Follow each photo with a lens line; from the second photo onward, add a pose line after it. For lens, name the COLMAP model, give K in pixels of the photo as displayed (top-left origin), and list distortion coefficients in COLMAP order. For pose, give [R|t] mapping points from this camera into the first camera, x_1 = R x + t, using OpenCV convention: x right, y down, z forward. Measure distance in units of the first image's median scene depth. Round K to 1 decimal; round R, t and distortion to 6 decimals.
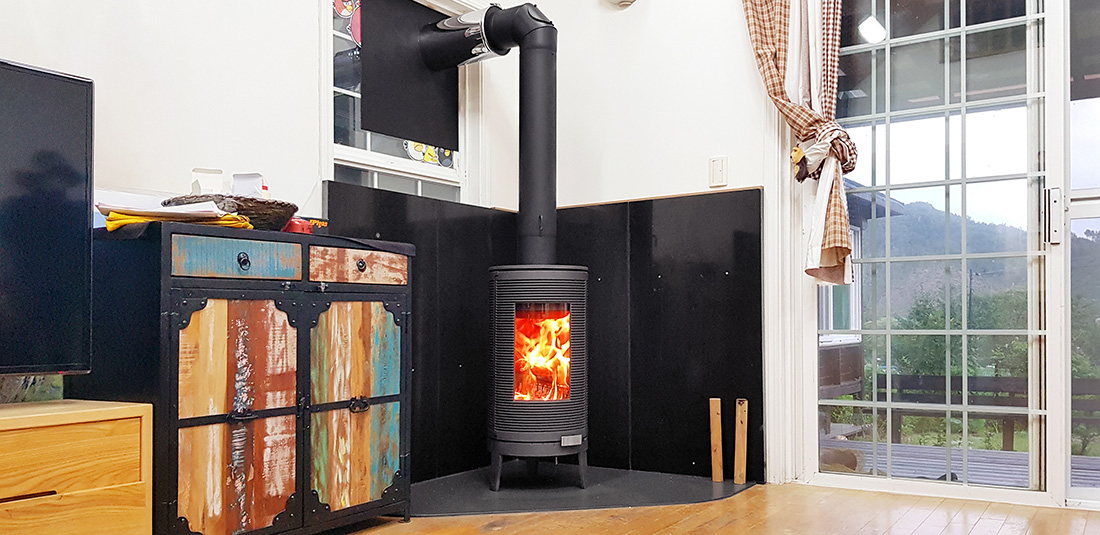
lens RADIAL K [[851.6, 0, 584.2], [0, 851.6, 327.6], [0, 0, 1]] dist [0.005654, 0.009662]
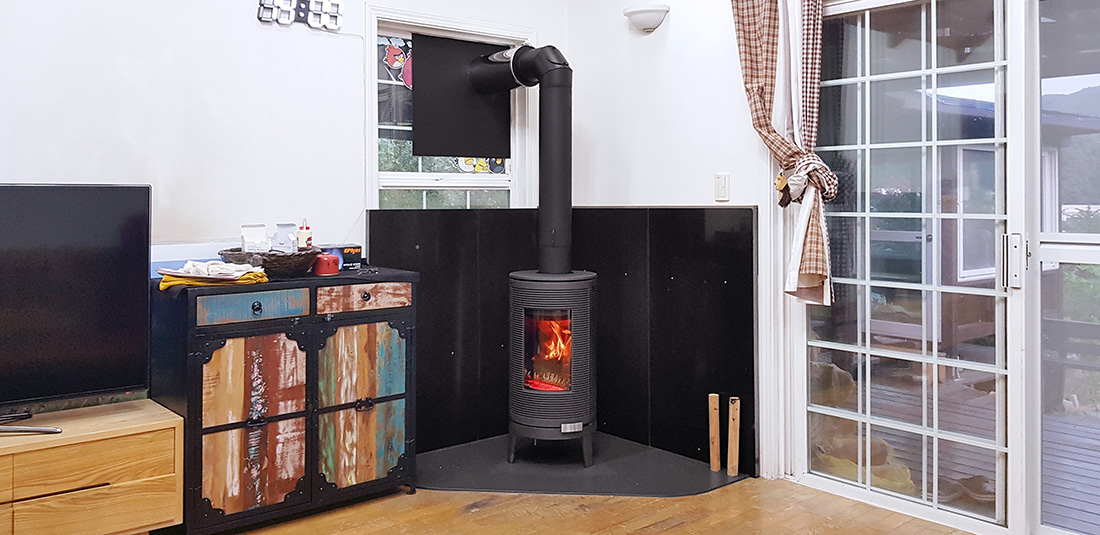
lens RADIAL K [[851.6, 0, 625.9], [0, 851.6, 222.8], [0, 0, 1]] dist [0.005654, 0.009662]
pose [[0.964362, 0.016711, -0.264058, 0.459620], [-0.010549, 0.999638, 0.024736, -0.224037], [0.264375, -0.021068, 0.964190, -0.127850]]
